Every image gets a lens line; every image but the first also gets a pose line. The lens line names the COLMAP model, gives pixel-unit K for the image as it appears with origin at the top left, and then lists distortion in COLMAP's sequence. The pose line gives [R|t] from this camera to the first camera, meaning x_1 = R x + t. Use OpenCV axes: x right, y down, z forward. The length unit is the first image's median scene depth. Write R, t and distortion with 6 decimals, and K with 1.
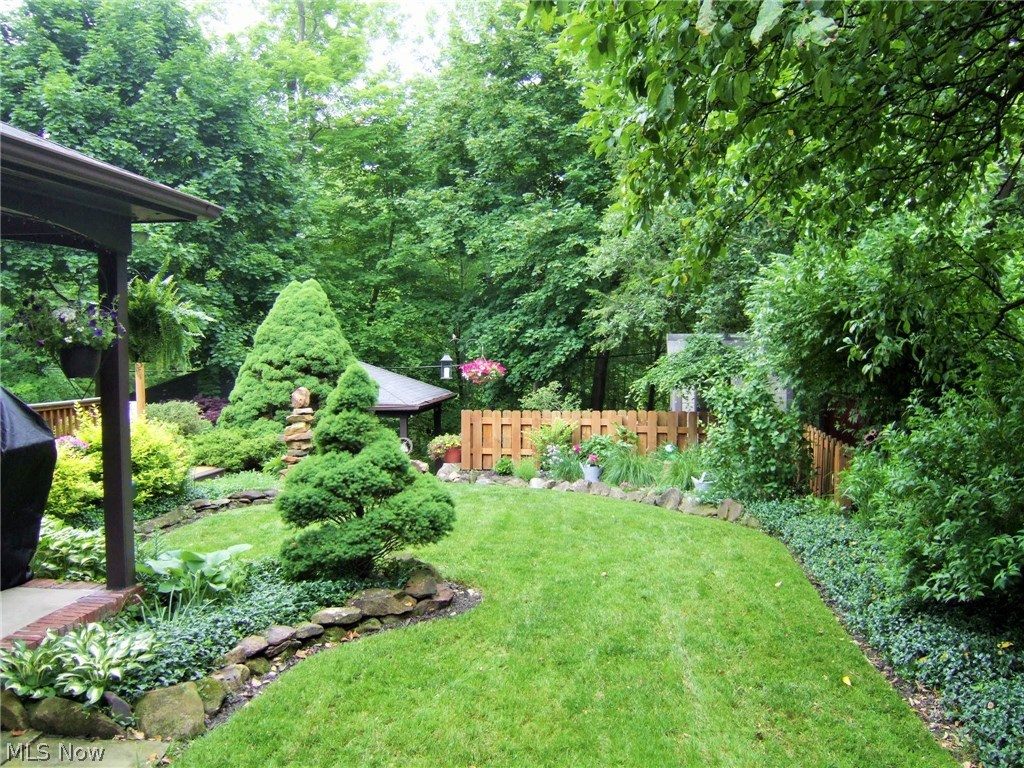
lens RADIAL K [[967.0, 0, 512.0], [0, 967.0, 384.0], [0, 0, 1]] dist [-0.119587, 0.025527]
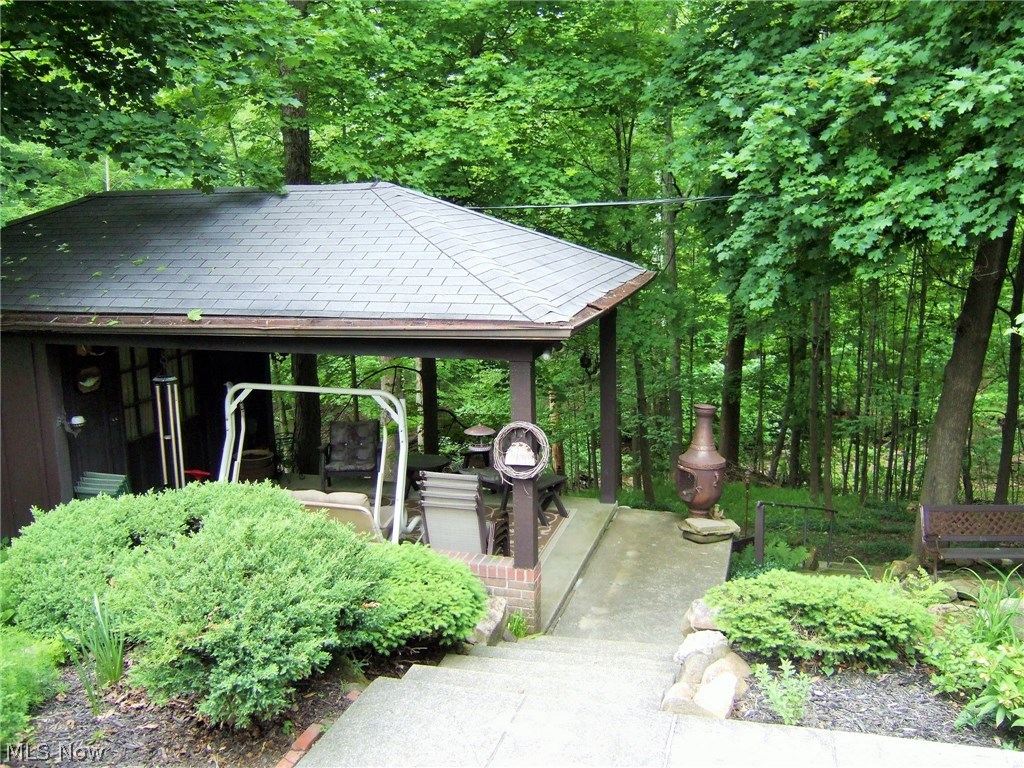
lens RADIAL K [[967.0, 0, 512.0], [0, 967.0, 384.0], [0, 0, 1]] dist [-0.119587, 0.025527]
pose [[0.989439, 0.017145, -0.143933, -0.066916], [0.004205, 0.989168, 0.146729, -0.004379], [0.144889, -0.145785, 0.978649, 0.661172]]
